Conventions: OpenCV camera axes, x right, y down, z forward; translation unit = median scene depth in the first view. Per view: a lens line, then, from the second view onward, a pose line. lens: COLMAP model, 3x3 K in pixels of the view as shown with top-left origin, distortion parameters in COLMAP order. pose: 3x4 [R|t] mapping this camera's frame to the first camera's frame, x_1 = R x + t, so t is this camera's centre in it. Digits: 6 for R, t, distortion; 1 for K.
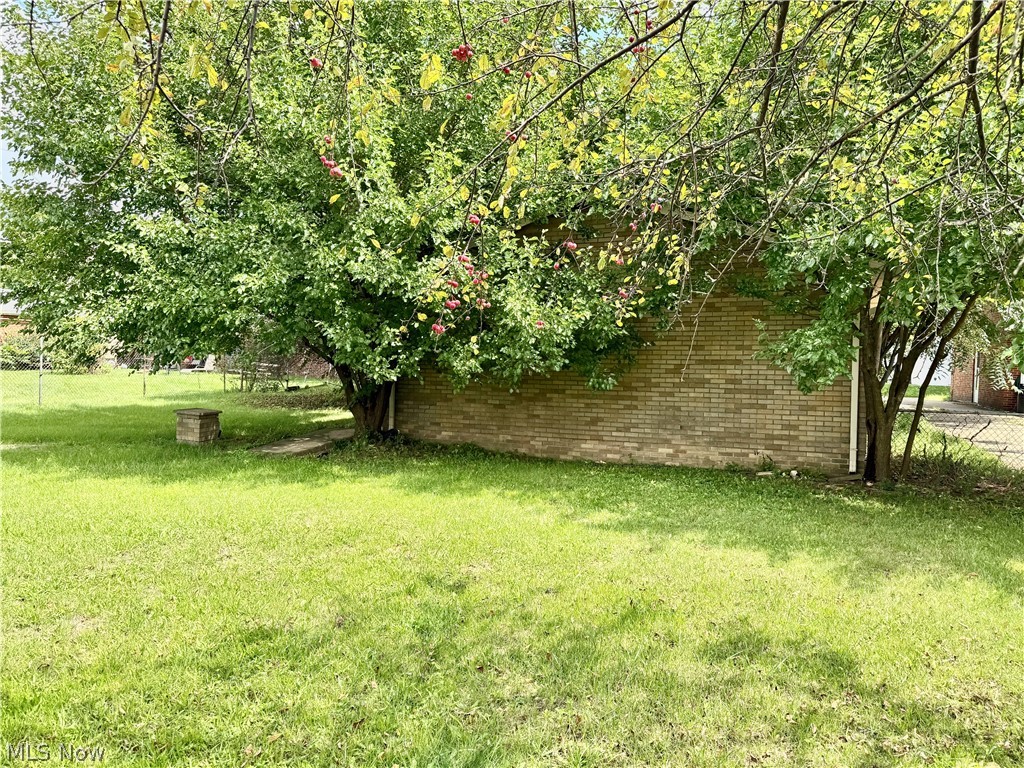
lens RADIAL K [[723.4, 0, 517.3], [0, 723.4, 384.4], [0, 0, 1]] dist [0.056983, -0.059348]
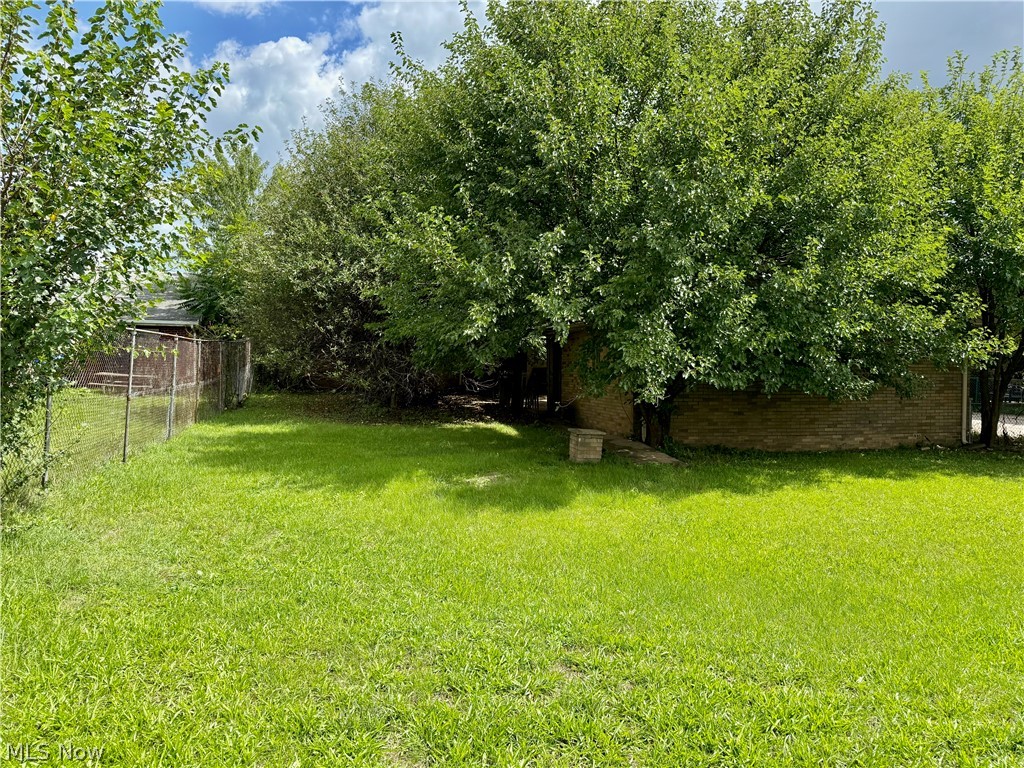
lens RADIAL K [[723.4, 0, 506.8], [0, 723.4, 370.2], [0, 0, 1]] dist [0.056983, -0.059348]
pose [[0.814147, -0.010776, 0.580559, -1.159217], [0.026151, 0.999494, -0.018121, -0.033975], [-0.580070, 0.029935, 0.814017, 0.232566]]
